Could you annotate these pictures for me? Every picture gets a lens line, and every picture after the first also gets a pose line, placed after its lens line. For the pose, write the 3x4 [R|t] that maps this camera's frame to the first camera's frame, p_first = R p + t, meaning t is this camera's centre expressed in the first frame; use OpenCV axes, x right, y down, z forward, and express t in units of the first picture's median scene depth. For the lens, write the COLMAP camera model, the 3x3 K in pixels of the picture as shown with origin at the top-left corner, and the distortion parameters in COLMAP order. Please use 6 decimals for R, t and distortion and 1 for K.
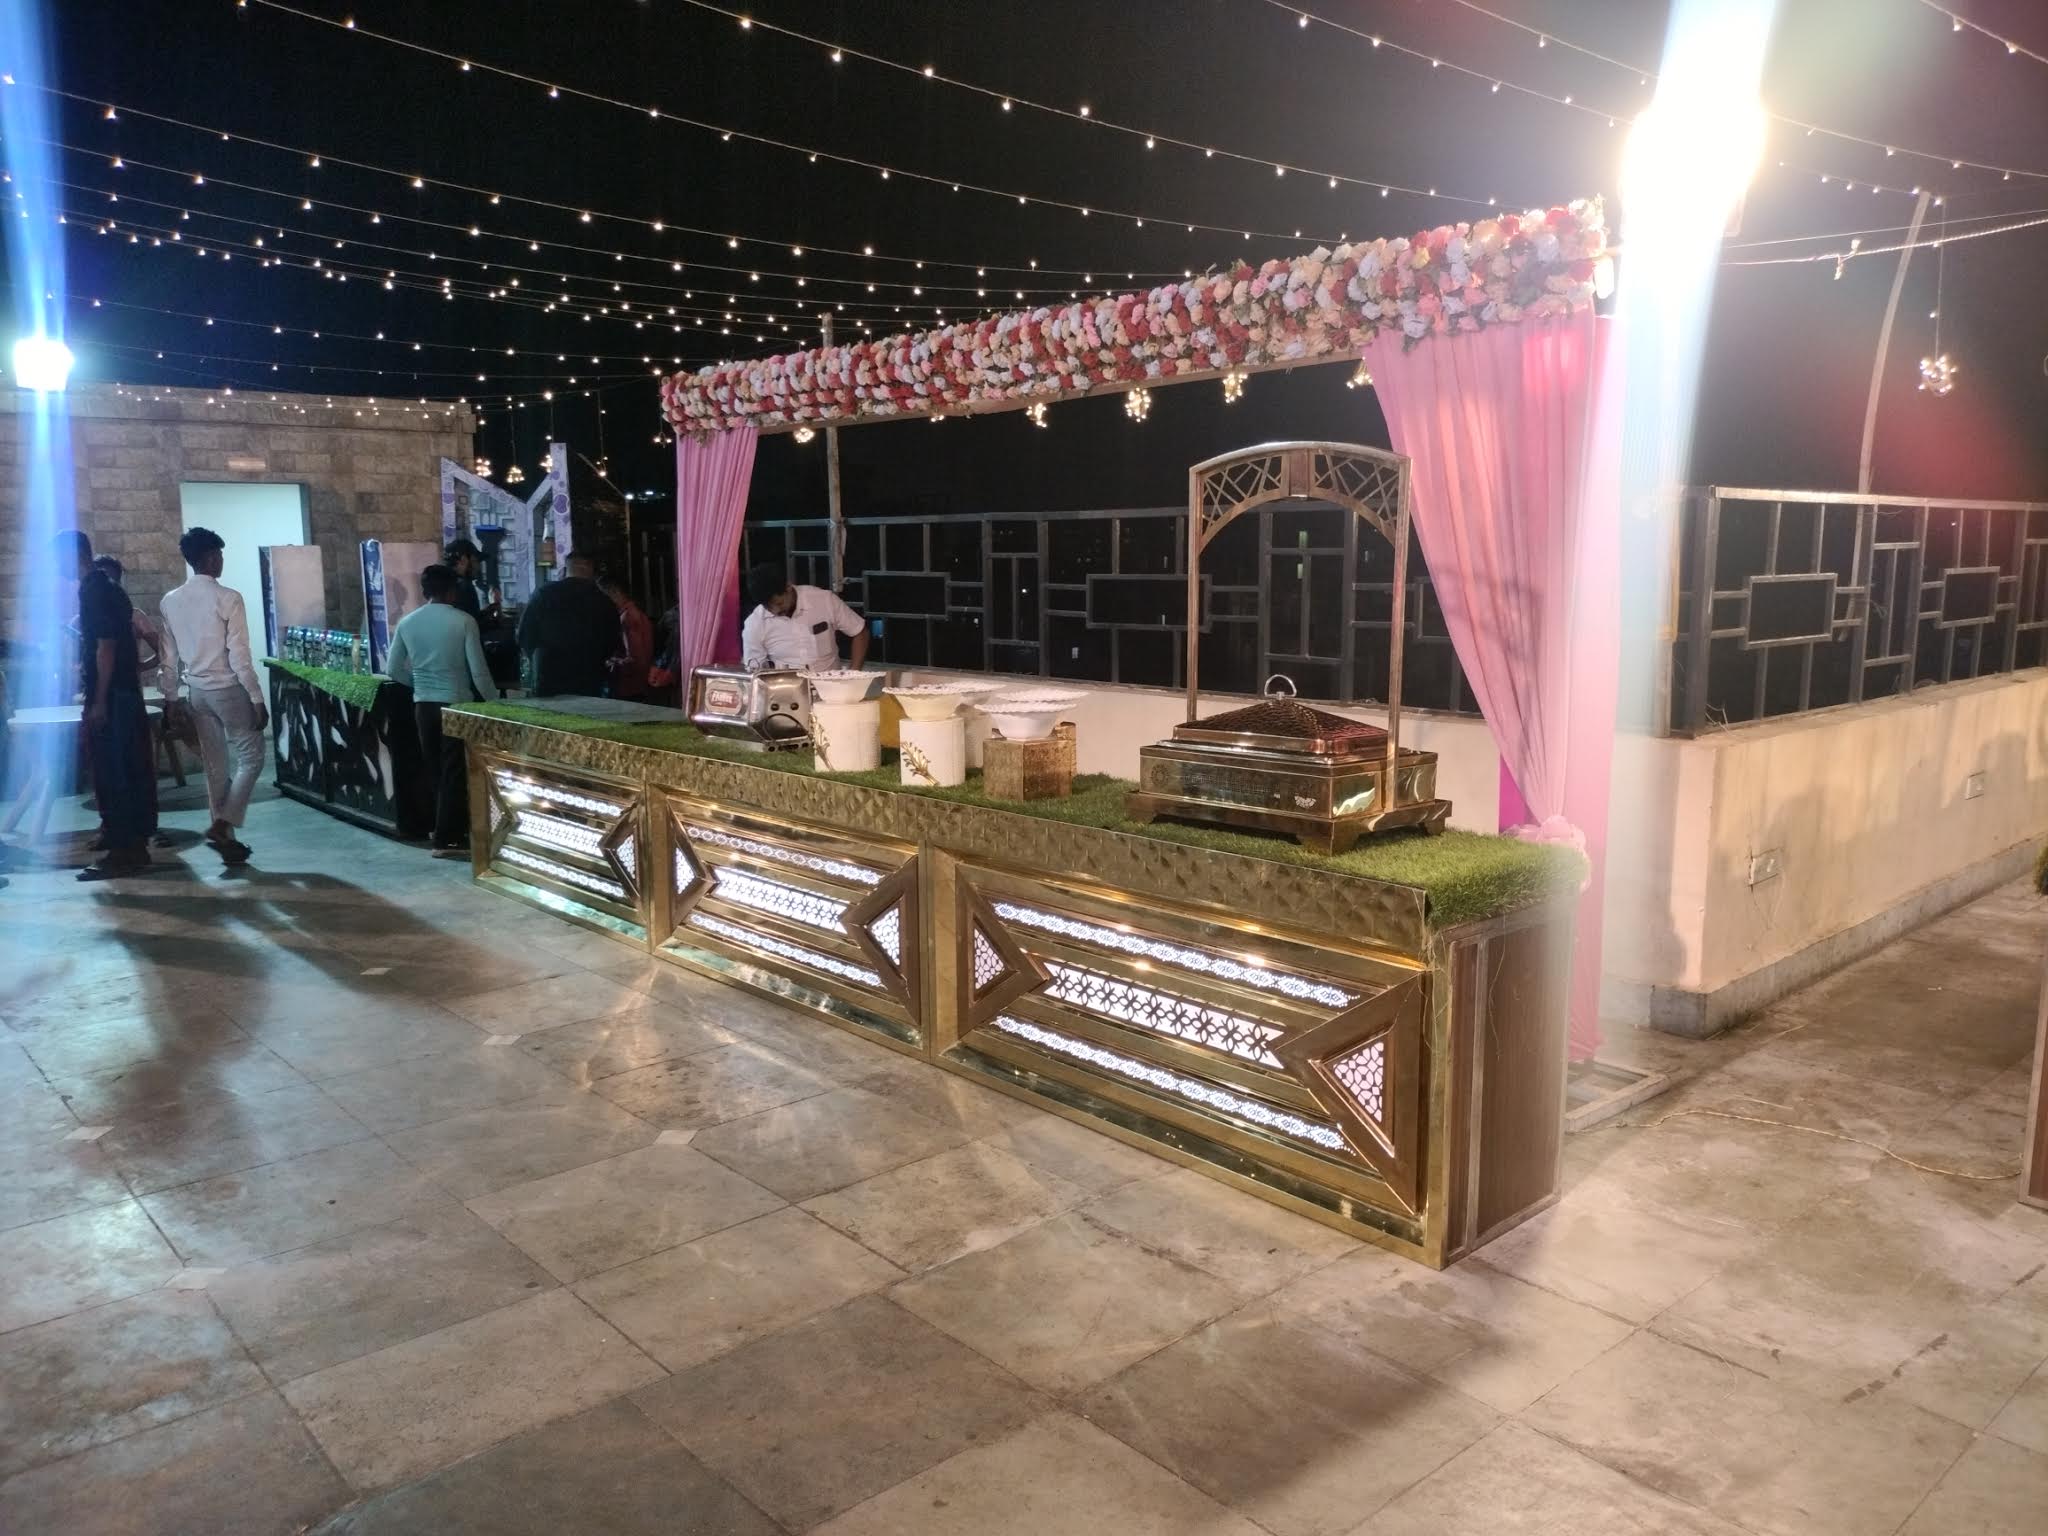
lens RADIAL K [[1518.7, 0, 1024.0], [0, 1518.7, 768.0], [0, 0, 1]] dist [0.060190, -0.000300]
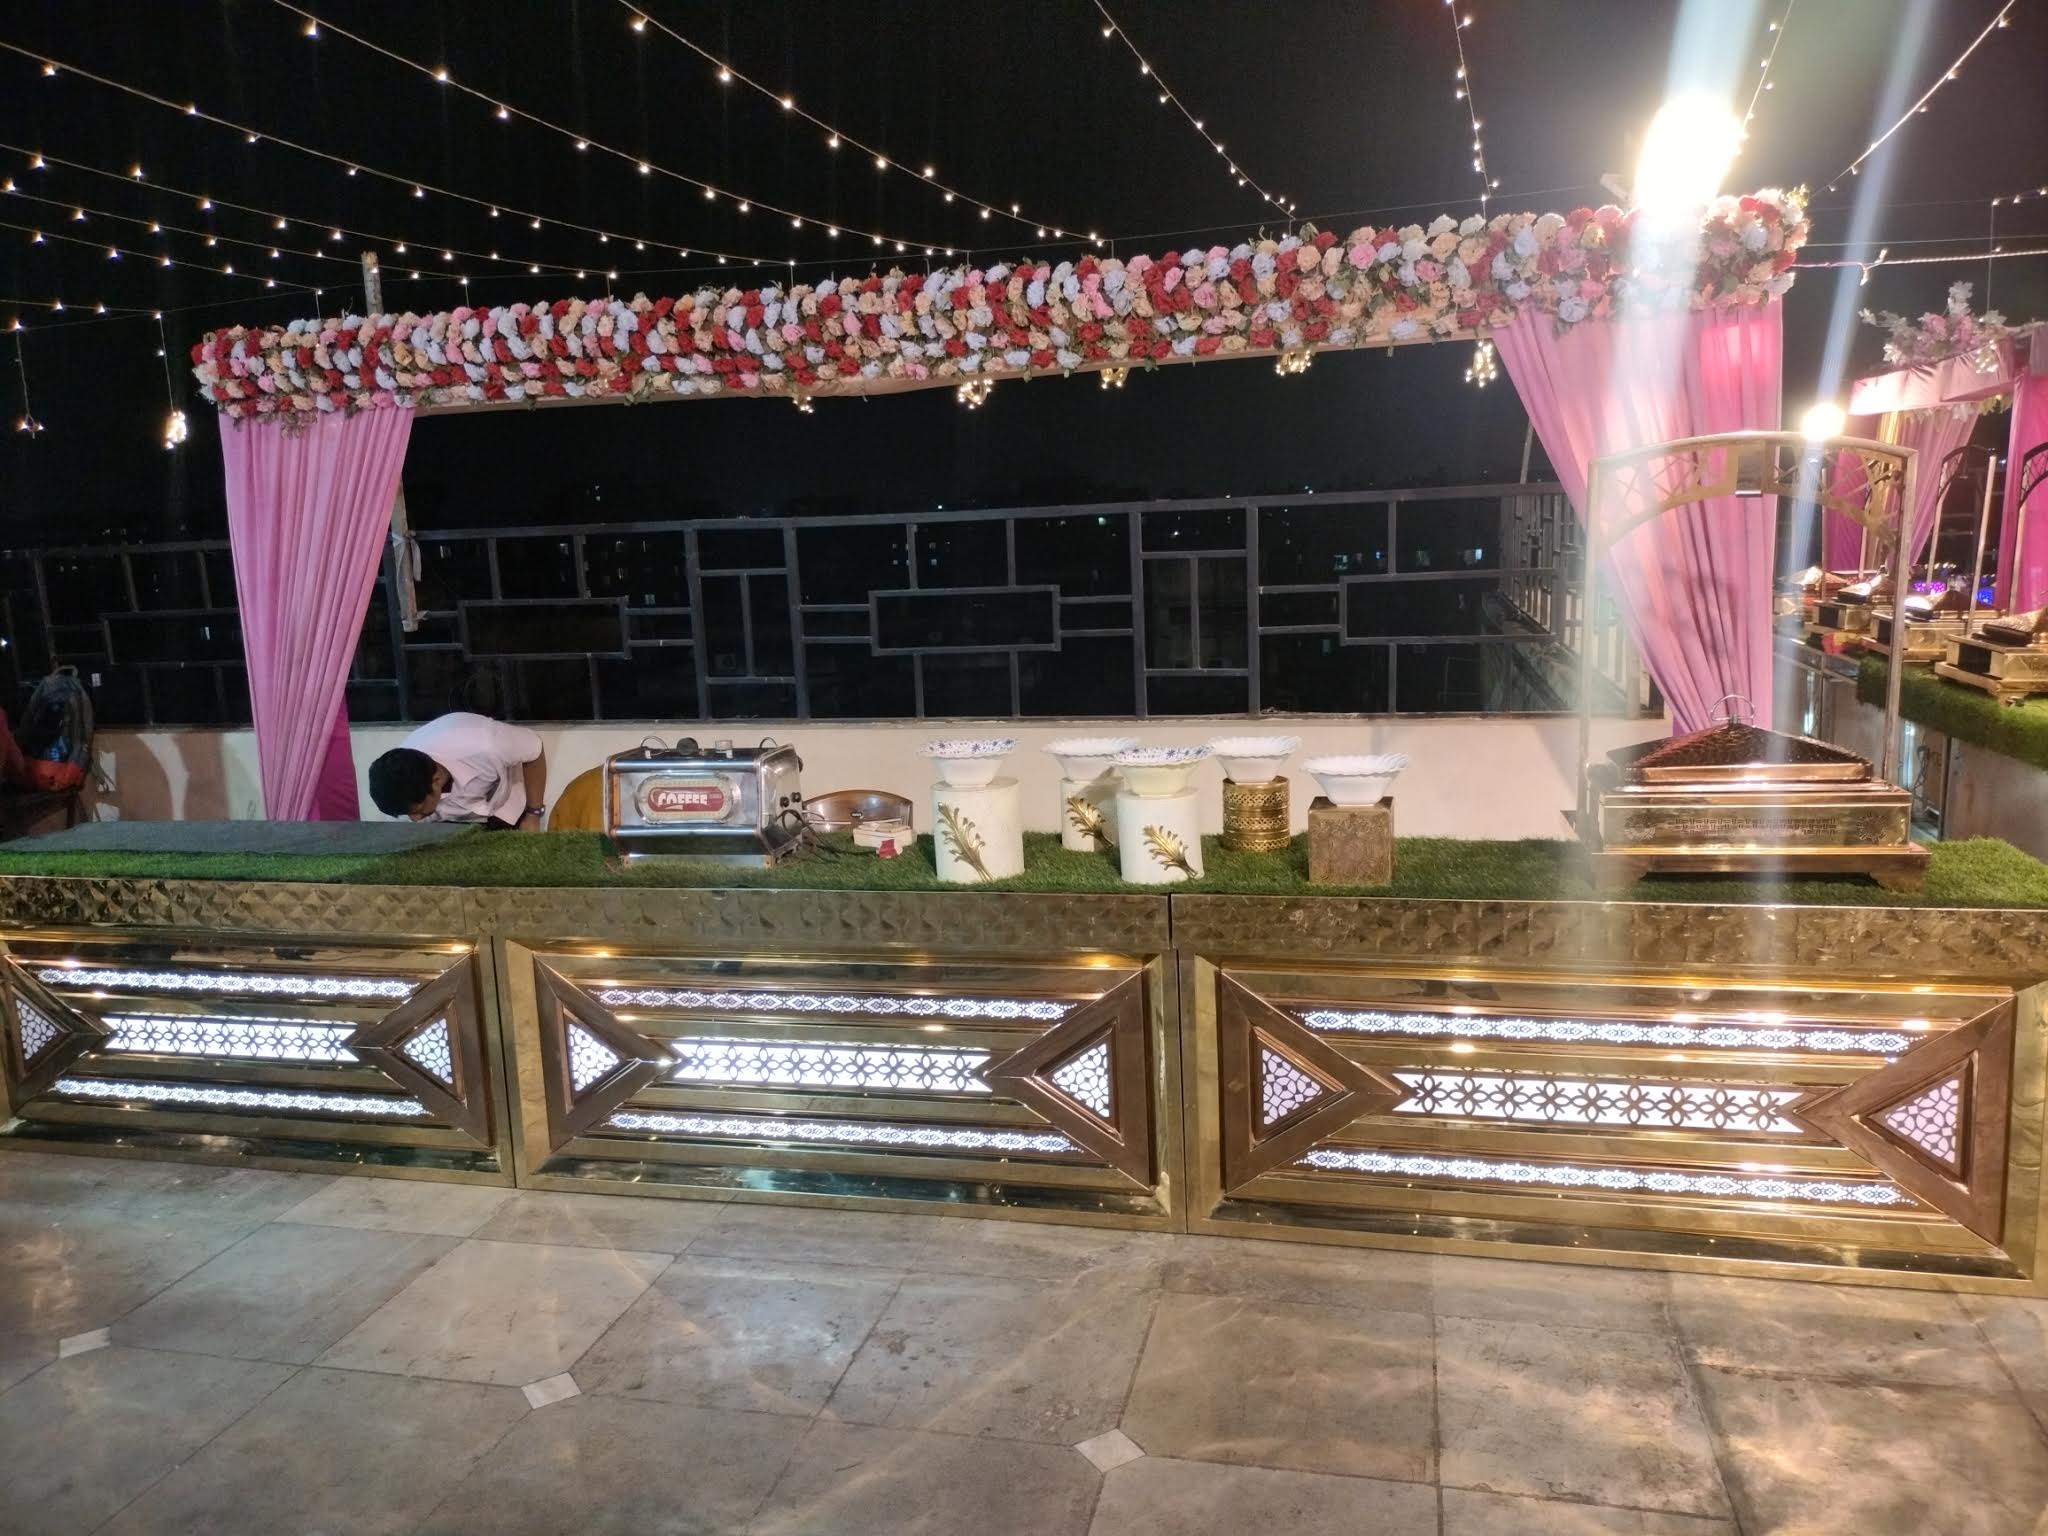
lens RADIAL K [[1360.7, 0, 1009.3], [0, 1360.7, 776.0], [0, 0, 1]] dist [0.038307, -0.058755]
pose [[0.807719, -0.127780, 0.575554, -0.409079], [0.115875, 0.991596, 0.057530, -0.070187], [-0.578068, 0.020224, 0.815738, 0.389827]]
